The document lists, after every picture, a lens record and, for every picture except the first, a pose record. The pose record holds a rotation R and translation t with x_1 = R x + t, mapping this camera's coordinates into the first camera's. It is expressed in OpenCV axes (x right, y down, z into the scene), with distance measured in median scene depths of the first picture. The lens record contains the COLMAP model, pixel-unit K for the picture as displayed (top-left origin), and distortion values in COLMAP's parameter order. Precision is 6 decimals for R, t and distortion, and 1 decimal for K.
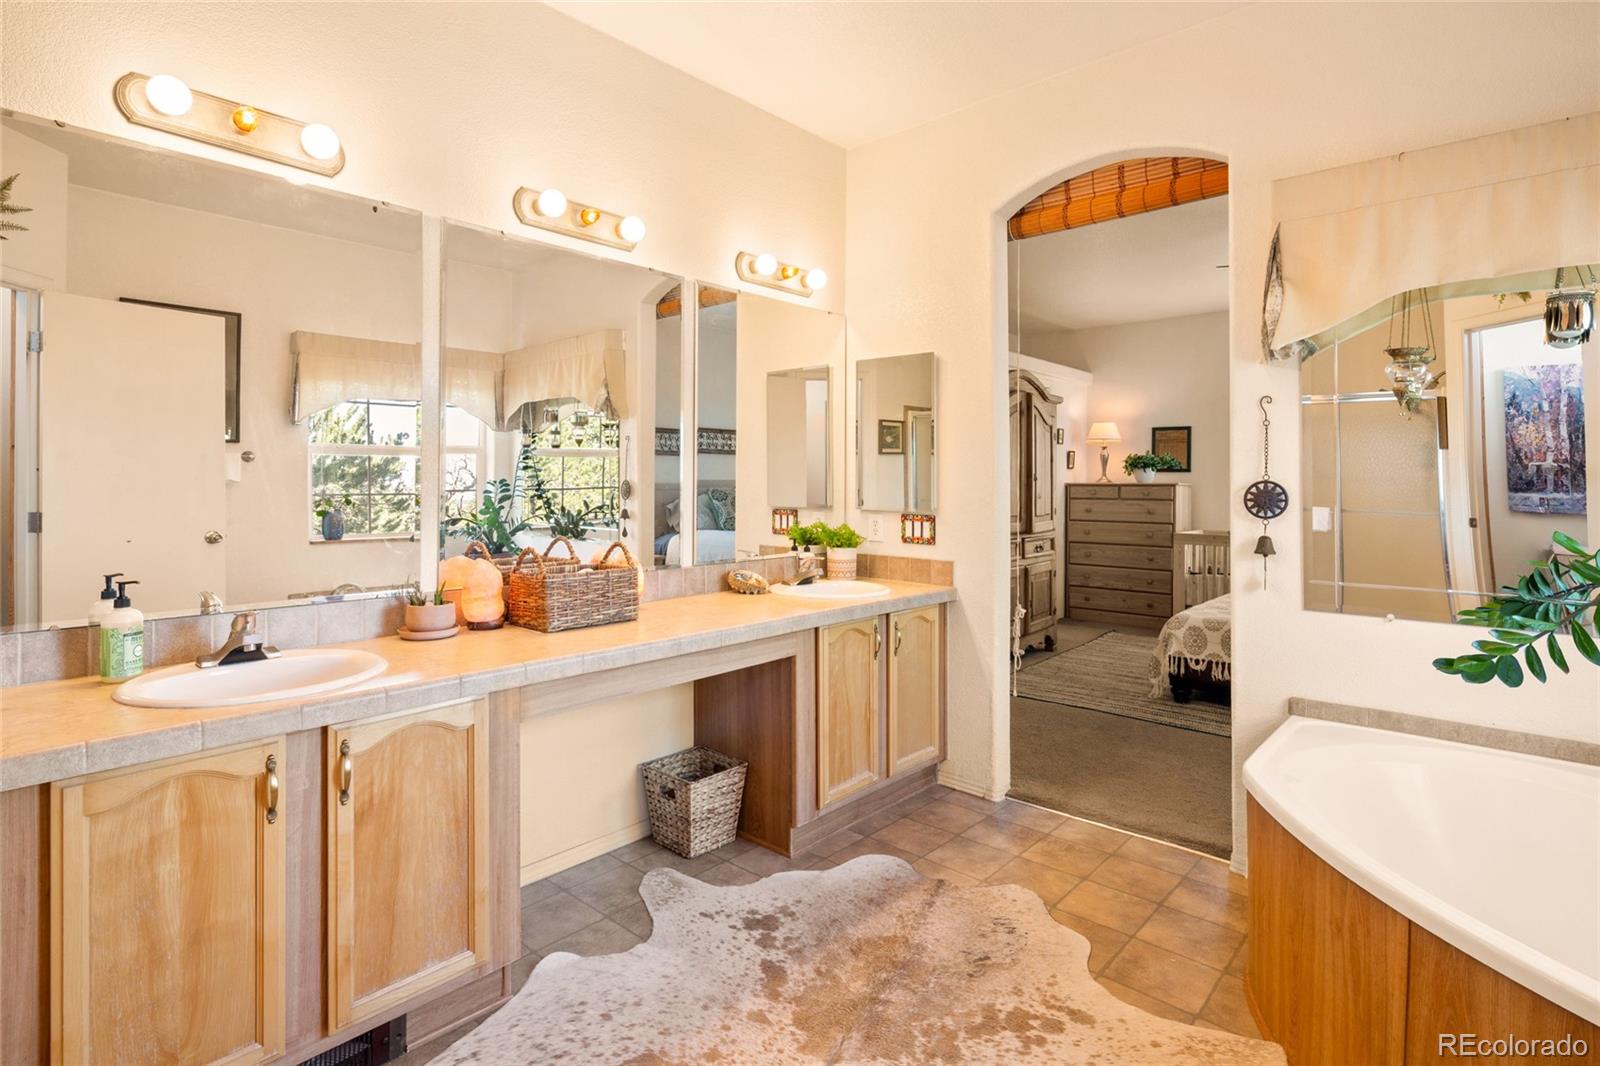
lens RADIAL K [[793.7, 0, 807.4], [0, 793.7, 470.1], [0, 0, 1]] dist [-0.000161, -0.000777]
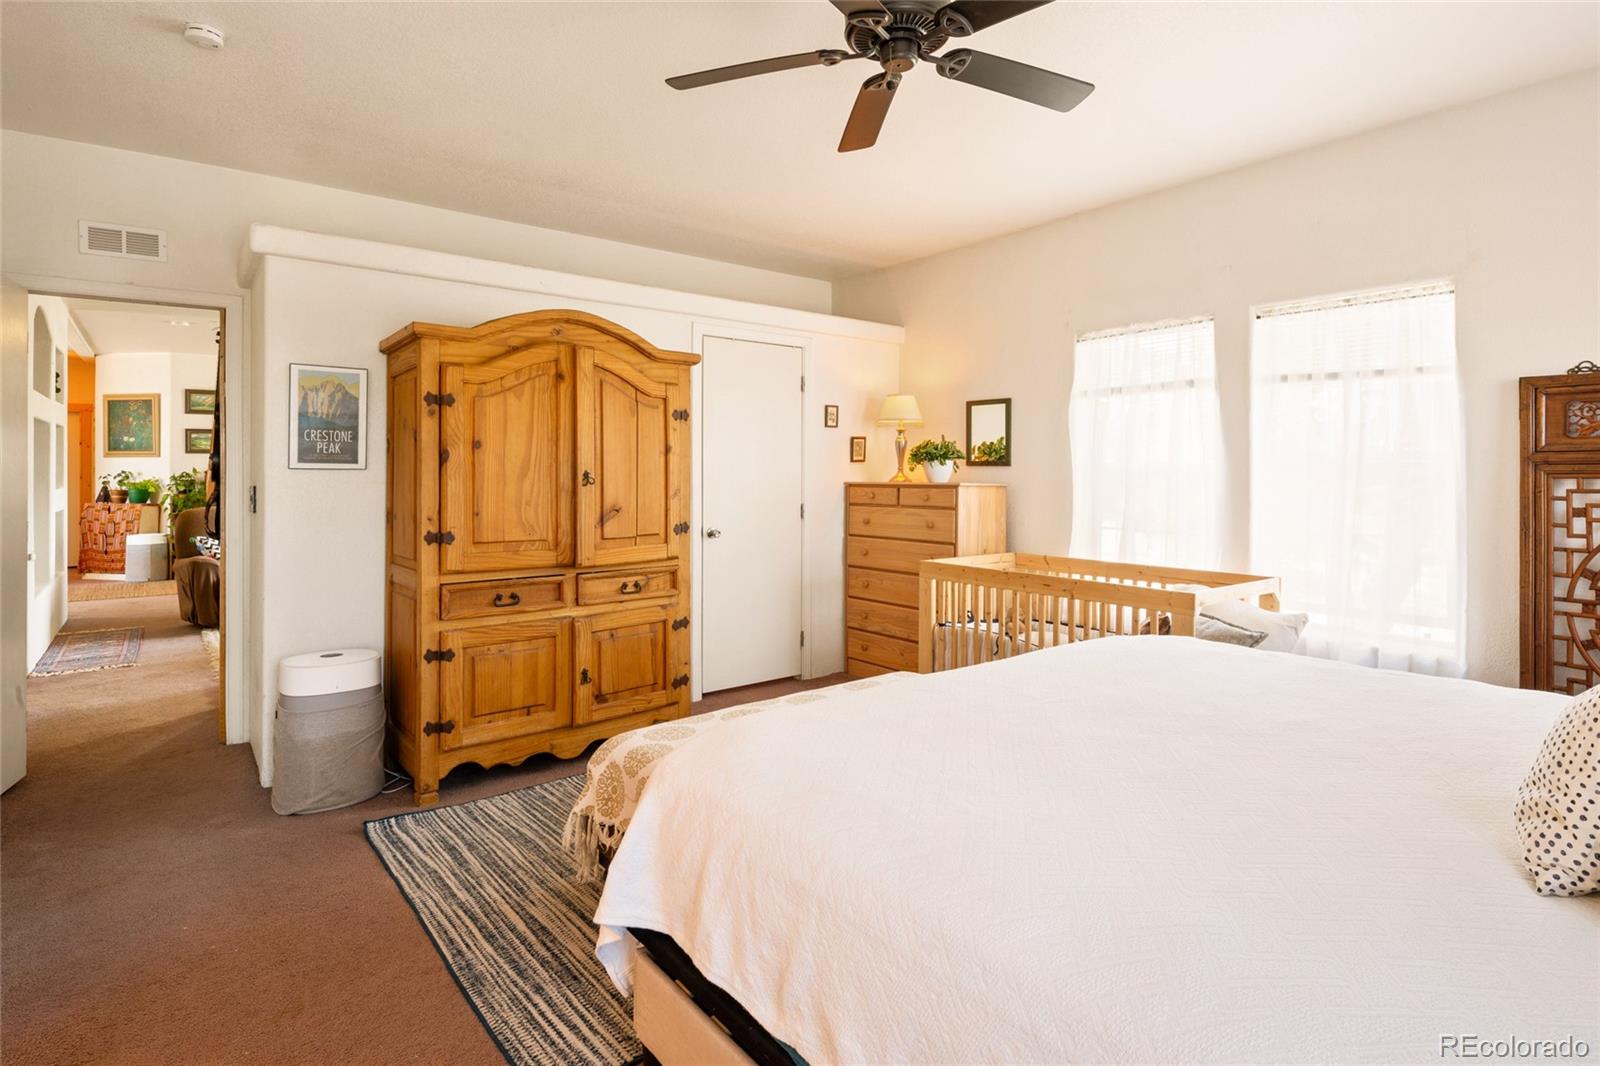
lens RADIAL K [[793.7, 0, 807.4], [0, 793.7, 470.1], [0, 0, 1]] dist [-0.000161, -0.000777]
pose [[0.983403, -0.005323, -0.181356, 0.441483], [0.007105, 0.999933, 0.009175, -0.001183], [0.181295, -0.010312, 0.983375, 0.313268]]
